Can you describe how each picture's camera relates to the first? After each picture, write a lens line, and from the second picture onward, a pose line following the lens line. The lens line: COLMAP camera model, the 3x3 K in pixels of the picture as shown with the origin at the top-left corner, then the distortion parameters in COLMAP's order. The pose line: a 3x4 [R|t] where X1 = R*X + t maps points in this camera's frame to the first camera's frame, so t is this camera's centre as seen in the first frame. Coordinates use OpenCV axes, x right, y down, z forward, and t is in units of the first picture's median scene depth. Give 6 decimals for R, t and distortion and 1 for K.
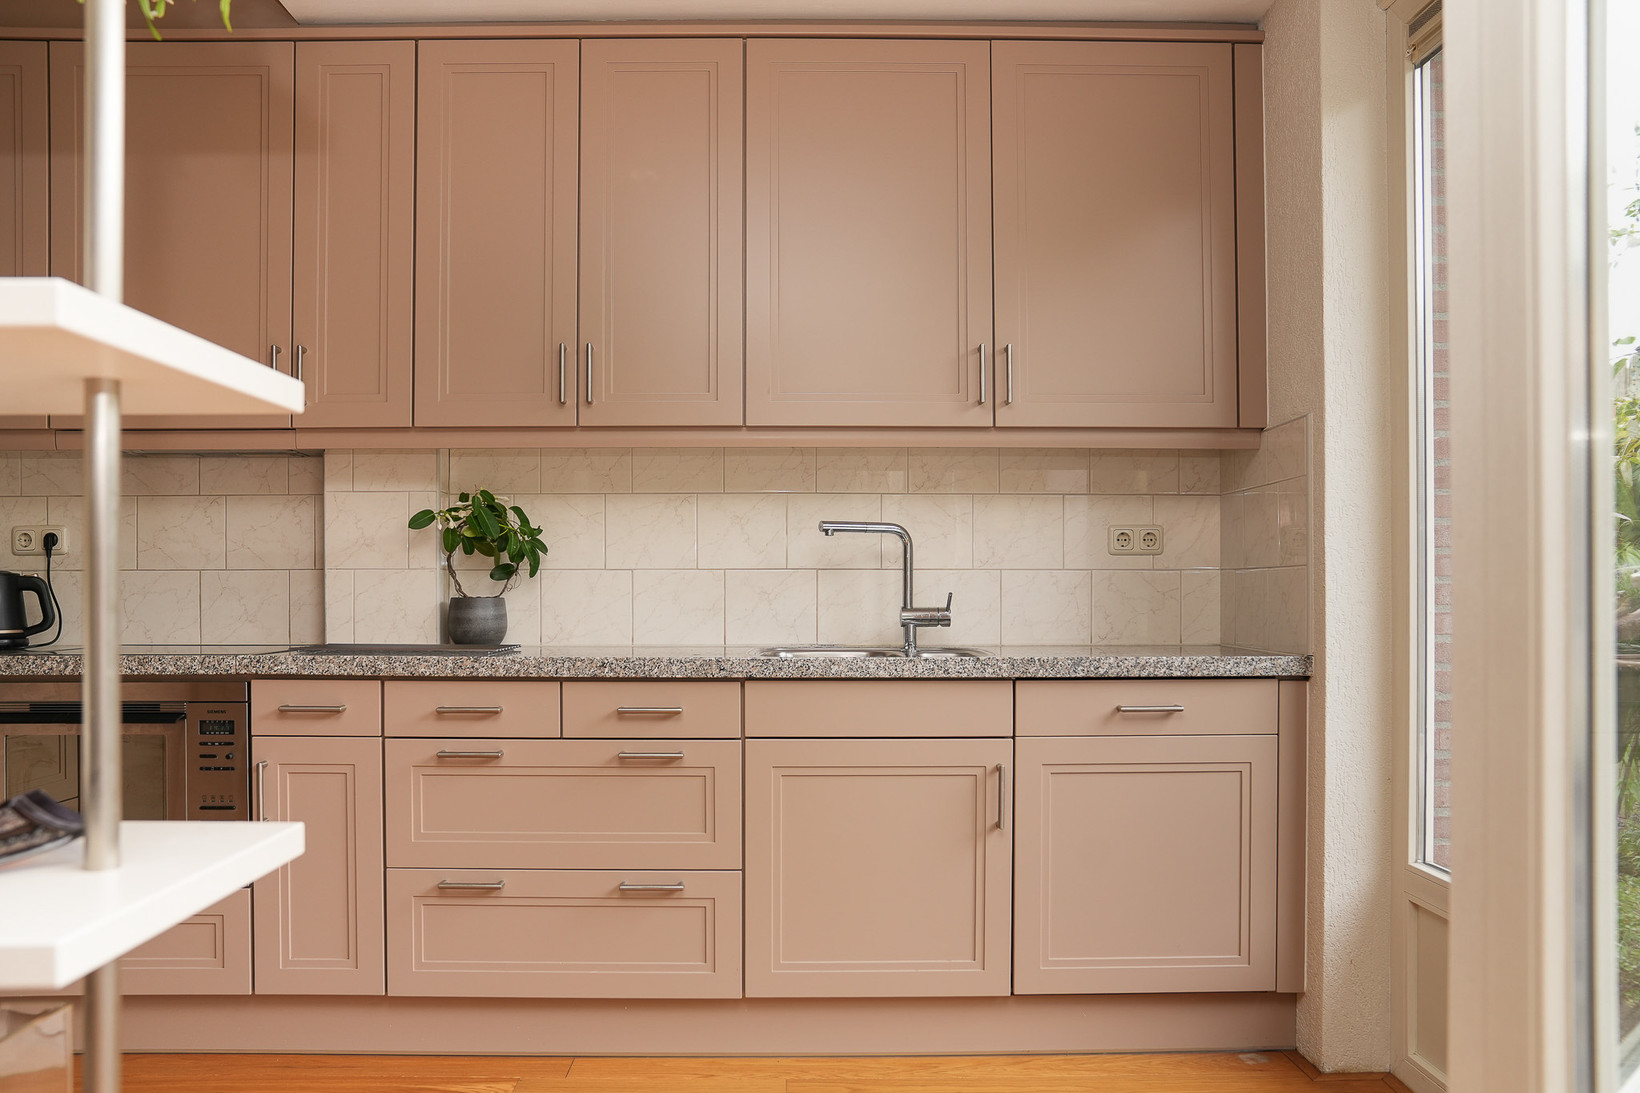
lens RADIAL K [[1277.2, 0, 794.7], [0, 1277.2, 553.2], [0, 0, 1]] dist [-0.058283, 0.019293]
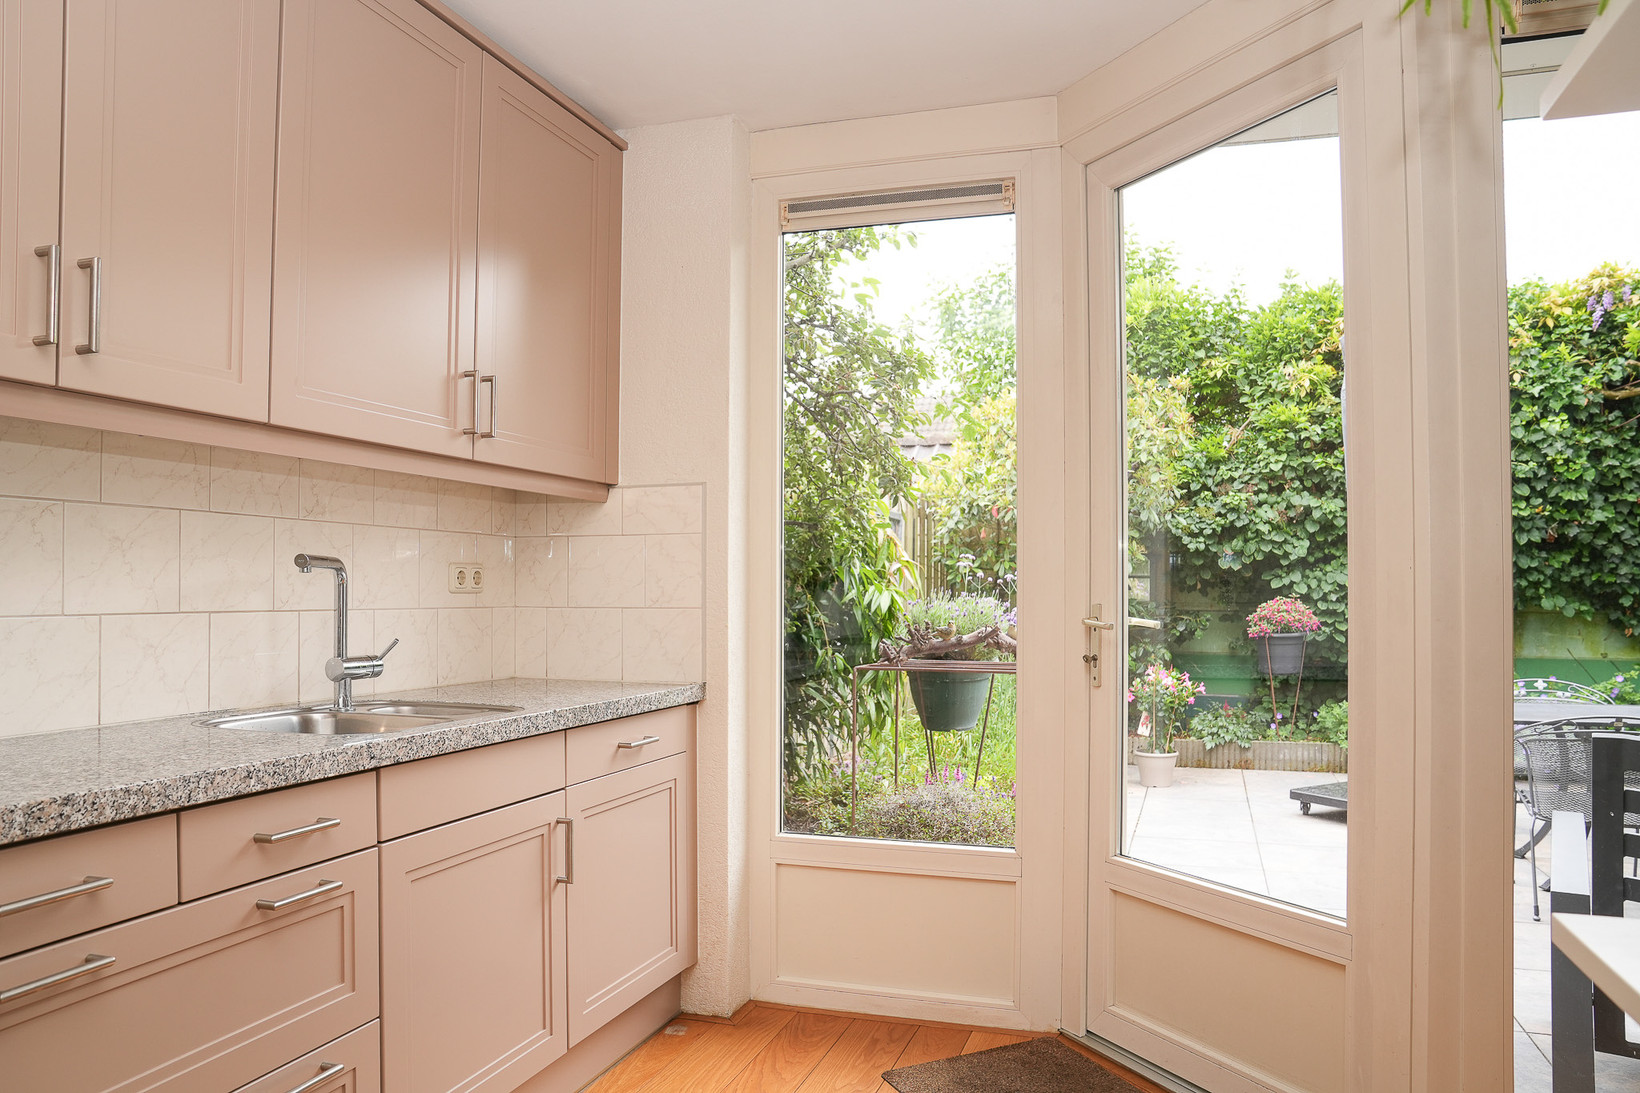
lens RADIAL K [[1157.2, 0, 817.4], [0, 1157.2, 559.1], [0, 0, 1]] dist [-0.088100, 0.049492]
pose [[0.328736, 0.026430, 0.944052, -0.599328], [-0.029106, 0.999417, -0.017845, -0.020870], [-0.943973, -0.021612, 0.329314, 0.529839]]
